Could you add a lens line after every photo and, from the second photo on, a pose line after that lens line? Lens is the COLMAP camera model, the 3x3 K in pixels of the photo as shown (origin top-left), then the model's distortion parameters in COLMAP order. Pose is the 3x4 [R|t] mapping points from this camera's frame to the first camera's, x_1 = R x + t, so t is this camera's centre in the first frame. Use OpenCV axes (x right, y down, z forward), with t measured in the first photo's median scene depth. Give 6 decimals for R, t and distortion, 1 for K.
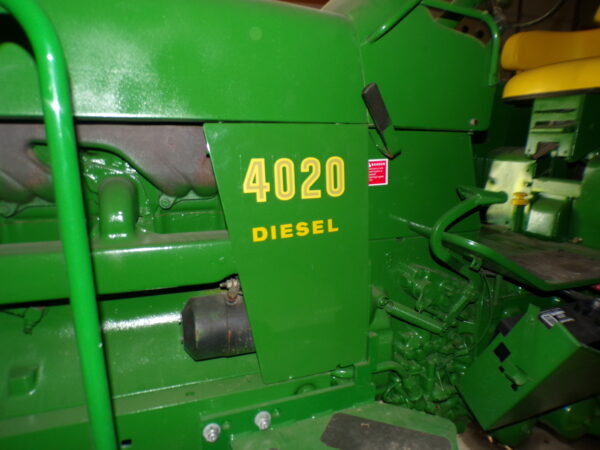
lens RADIAL K [[400.4, 0, 302.7], [0, 400.4, 226.0], [0, 0, 1]] dist [-0.050161, 0.024756]
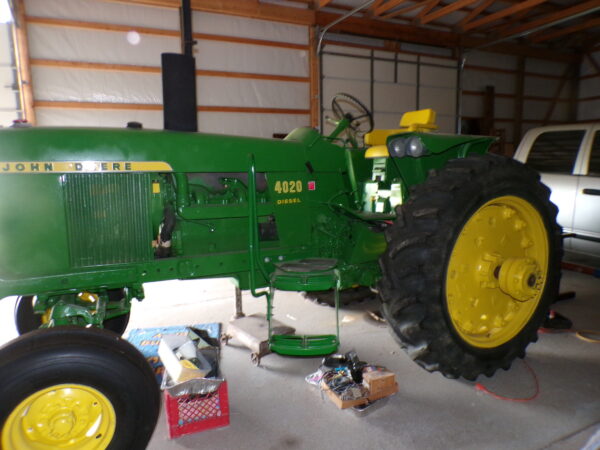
lens RADIAL K [[400.4, 0, 298.0], [0, 400.4, 224.1], [0, 0, 1]] dist [-0.050161, 0.024756]
pose [[0.992943, -0.038897, 0.112032, -0.338049], [0.050637, 0.993295, -0.103929, 0.578277], [-0.107238, 0.108868, 0.988255, -2.472325]]
